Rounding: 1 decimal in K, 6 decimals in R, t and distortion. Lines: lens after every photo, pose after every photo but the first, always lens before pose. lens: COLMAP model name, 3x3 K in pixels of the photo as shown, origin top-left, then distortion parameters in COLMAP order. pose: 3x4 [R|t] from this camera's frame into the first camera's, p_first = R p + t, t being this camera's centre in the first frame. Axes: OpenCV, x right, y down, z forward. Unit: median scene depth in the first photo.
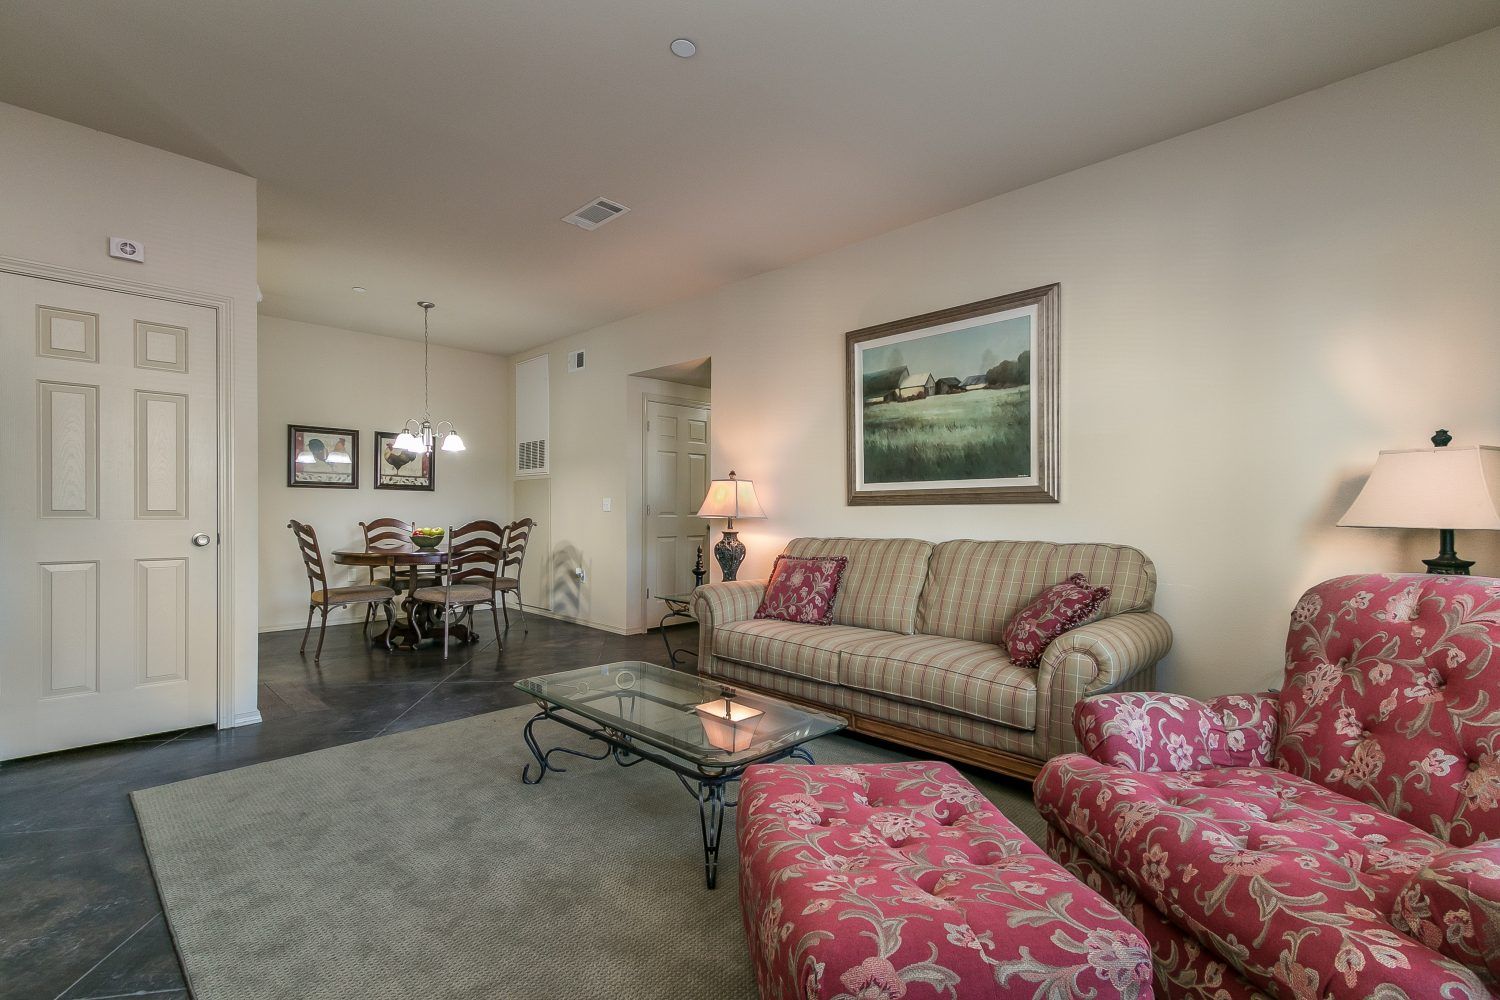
lens RADIAL K [[699.8, 0, 756.4], [0, 699.8, 511.2], [0, 0, 1]] dist [0.024959, 0.000117]
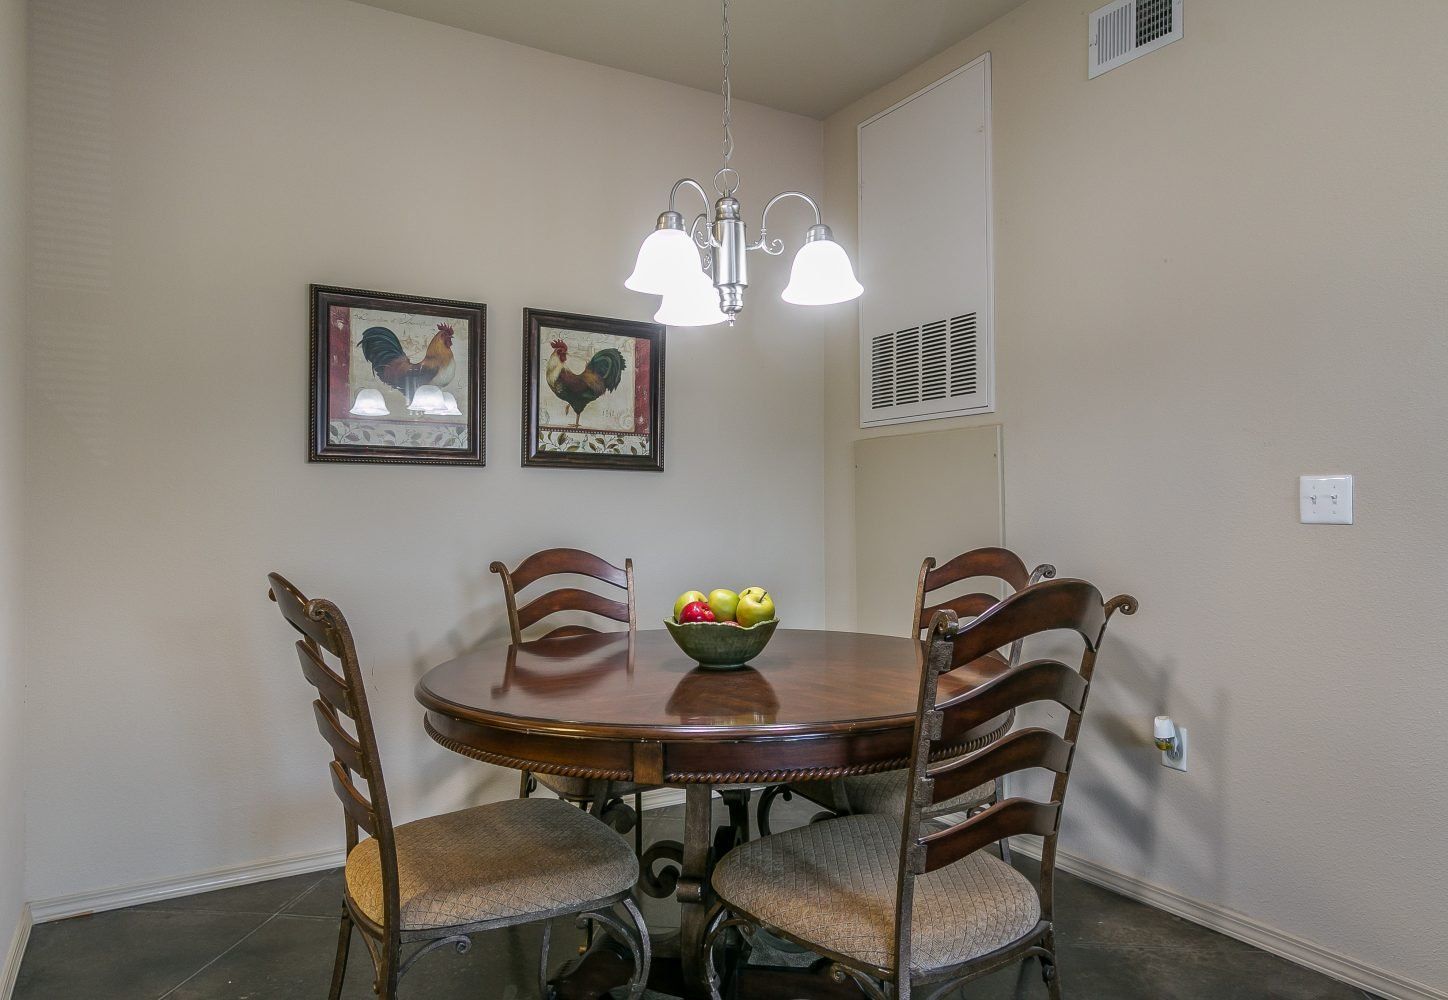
lens RADIAL K [[947.9, 0, 712.6], [0, 947.9, 497.6], [0, 0, 1]] dist [0.007792, 0.000646]
pose [[0.969015, -0.013410, -0.246638, -0.333678], [0.009219, 0.999793, -0.018139, -0.005603], [0.246830, 0.015303, 0.968938, 0.561785]]
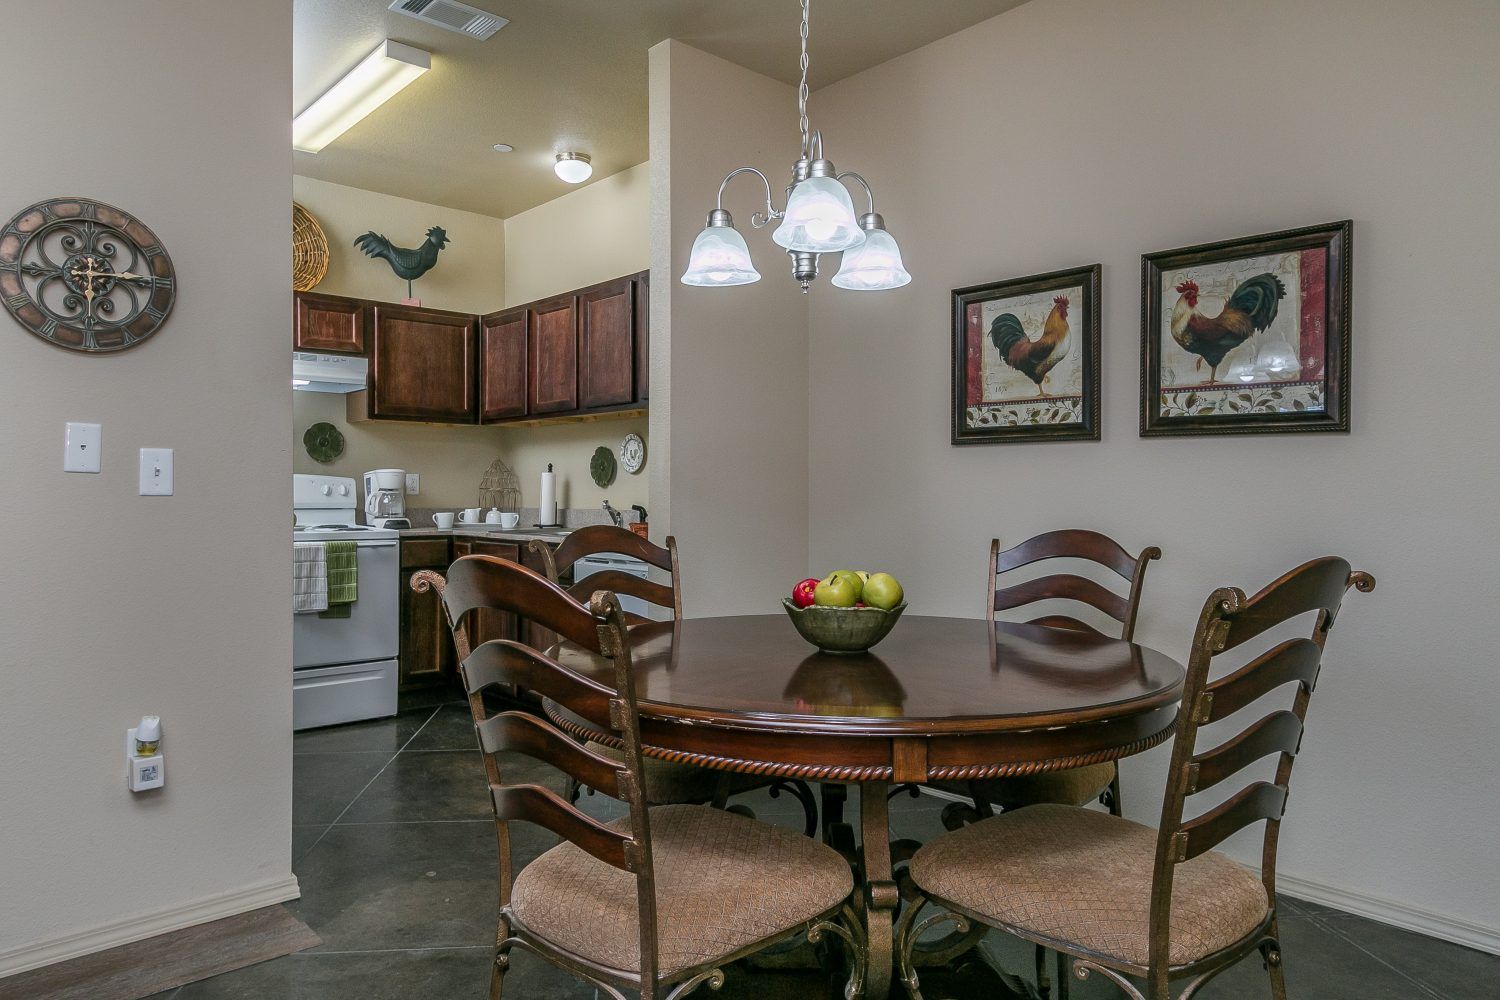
lens RADIAL K [[960.0, 0, 744.9], [0, 960.0, 492.3], [0, 0, 1]] dist [0.013189, 0.005980]
pose [[-0.031205, -0.016827, -0.999371, -0.105065], [-0.015739, 0.999743, -0.016342, 0.003518], [0.999389, 0.015219, -0.031462, 0.853529]]
